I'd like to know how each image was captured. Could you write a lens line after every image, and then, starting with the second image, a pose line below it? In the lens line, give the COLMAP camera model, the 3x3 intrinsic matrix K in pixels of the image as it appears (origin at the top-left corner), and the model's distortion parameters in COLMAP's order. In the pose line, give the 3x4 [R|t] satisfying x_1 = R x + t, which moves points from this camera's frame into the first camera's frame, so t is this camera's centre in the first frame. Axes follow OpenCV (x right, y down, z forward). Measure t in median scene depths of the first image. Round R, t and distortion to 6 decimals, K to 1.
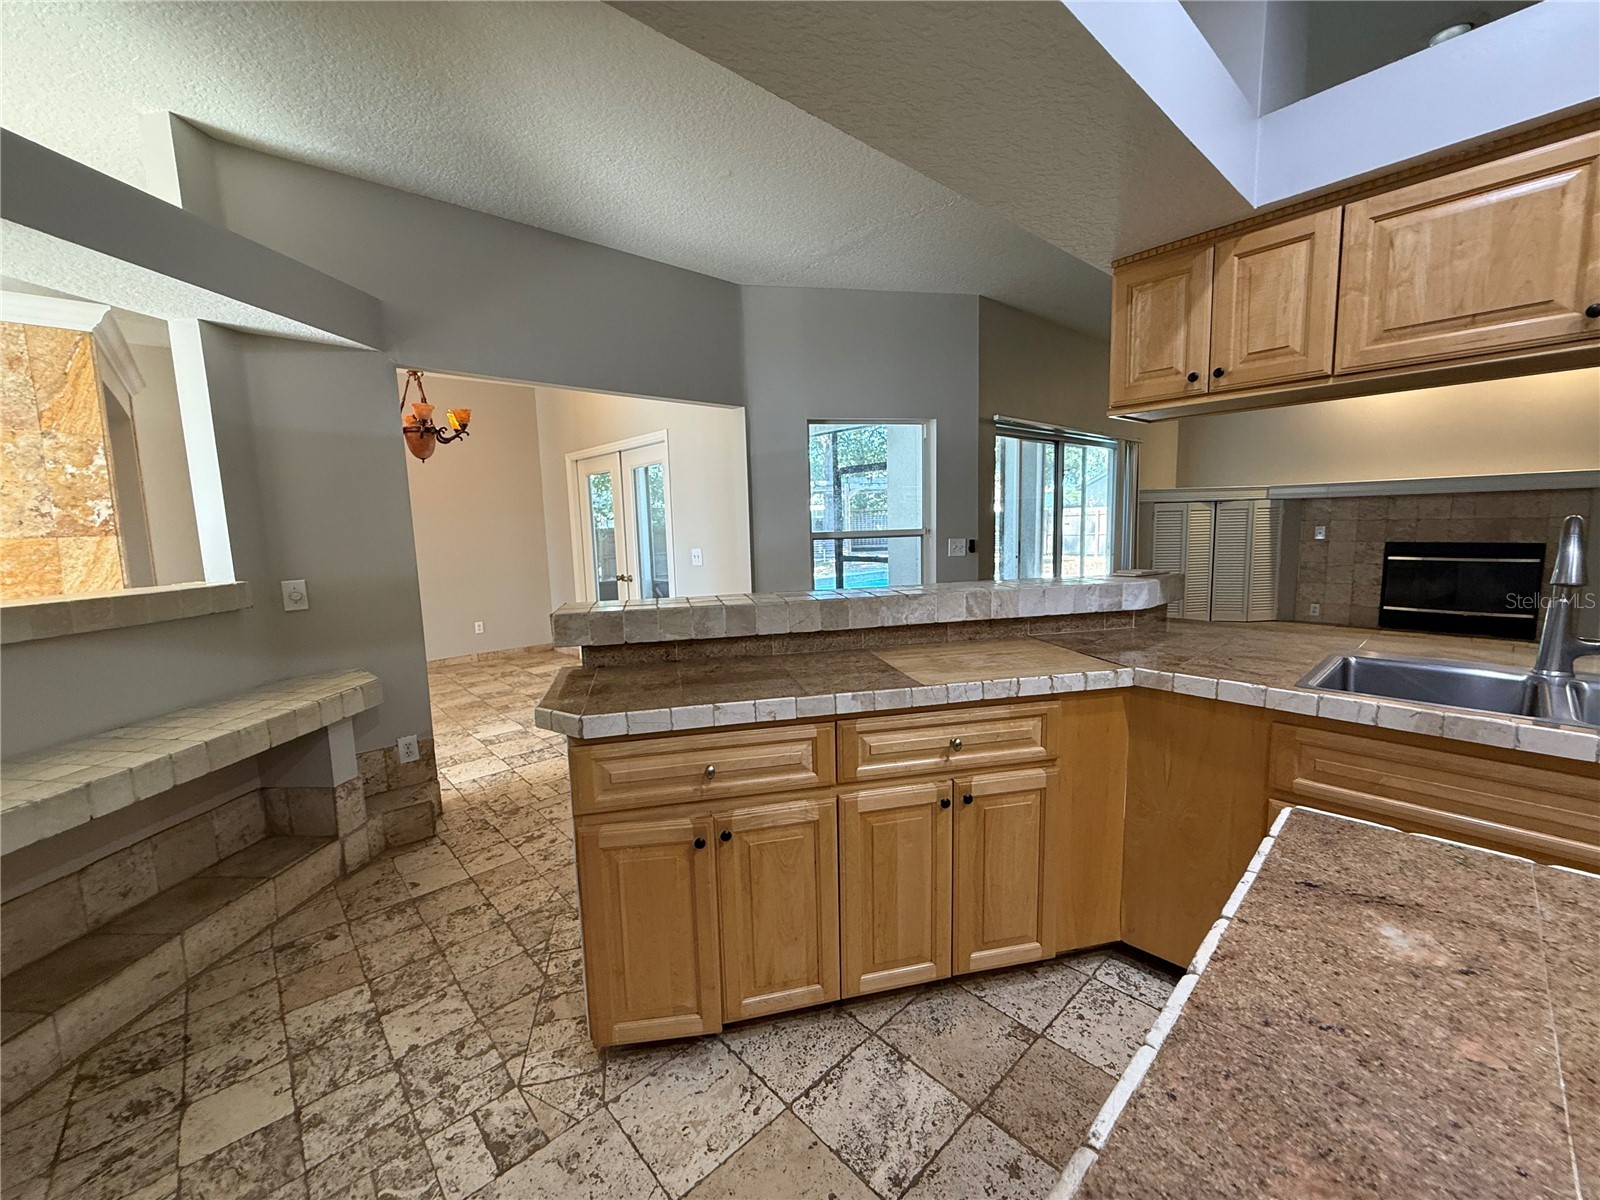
lens RADIAL K [[637.9, 0, 796.7], [0, 637.9, 601.5], [0, 0, 1]] dist [0.000335, 0.000402]
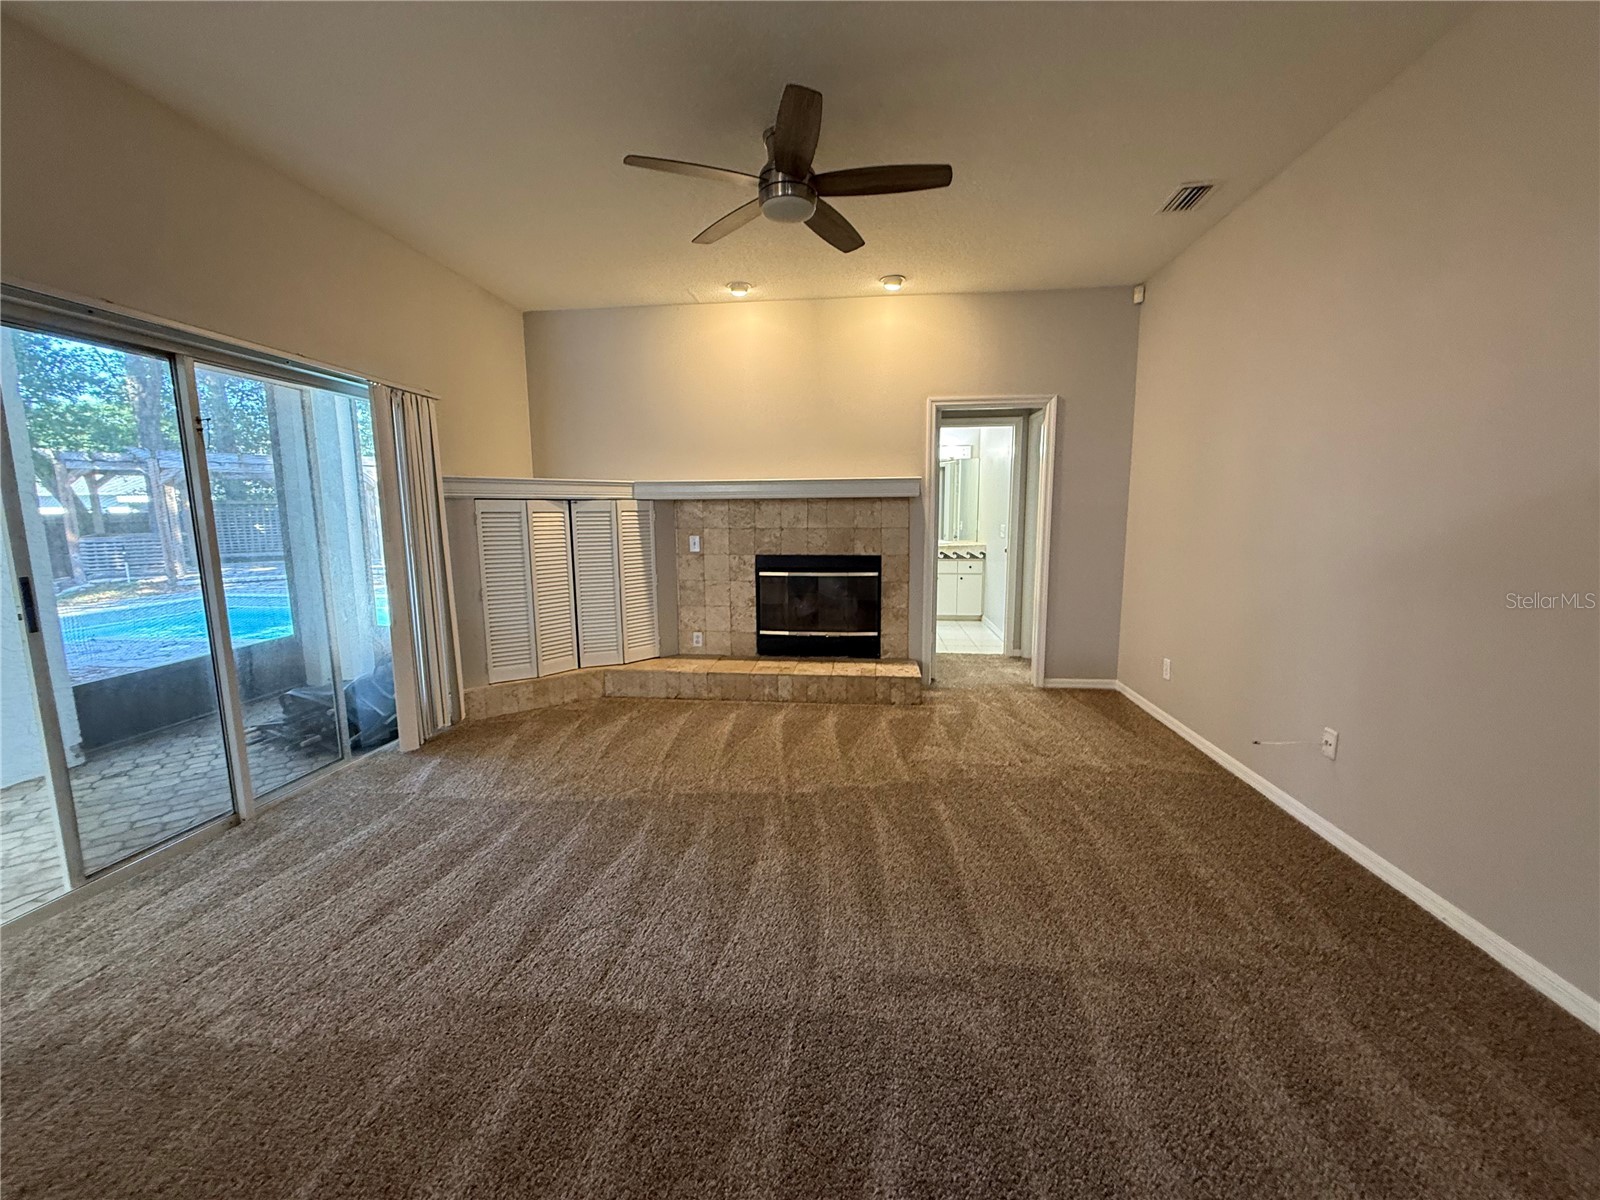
lens RADIAL K [[637.9, 0, 796.7], [0, 637.9, 601.5], [0, 0, 1]] dist [0.000335, 0.000402]
pose [[0.737304, -0.070613, 0.671861, 0.392373], [0.071137, 0.997108, 0.026730, -0.050284], [-0.671806, 0.028087, 0.740195, 0.343287]]
